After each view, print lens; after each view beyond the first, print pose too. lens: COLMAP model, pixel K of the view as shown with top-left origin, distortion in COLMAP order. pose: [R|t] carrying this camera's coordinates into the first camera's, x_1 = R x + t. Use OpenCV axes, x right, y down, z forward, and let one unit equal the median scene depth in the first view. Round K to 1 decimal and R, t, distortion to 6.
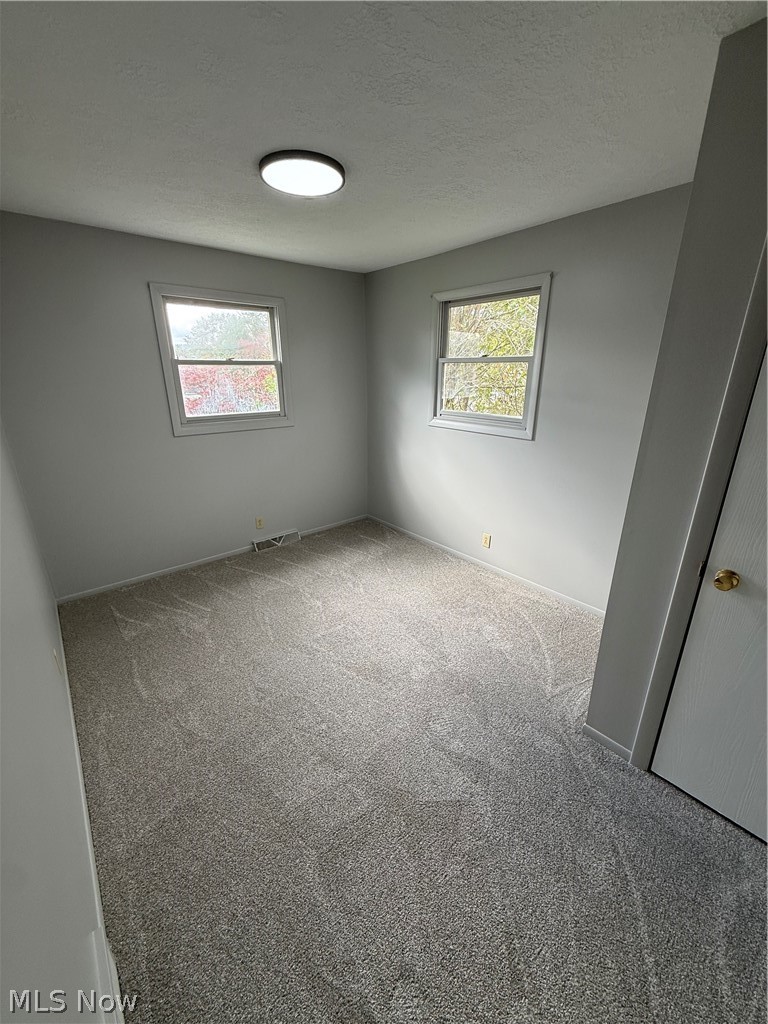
lens RADIAL K [[401.4, 0, 377.9], [0, 401.4, 505.7], [0, 0, 1]] dist [0.001447, 0.000364]
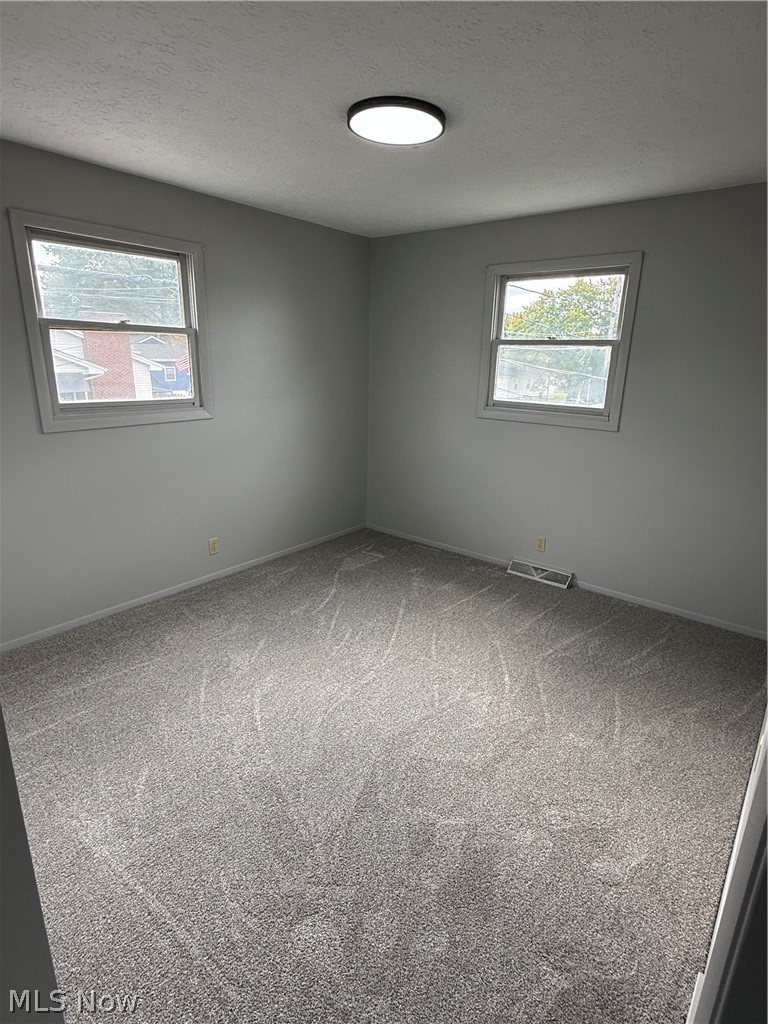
lens RADIAL K [[546.3, 0, 383.0], [0, 546.3, 516.6], [0, 0, 1]] dist [0.002857, -0.000517]
pose [[0.974136, -0.035747, 0.223116, -0.170001], [0.040705, 0.999015, -0.017664, 0.011240], [-0.222265, 0.026290, 0.974632, -0.031207]]
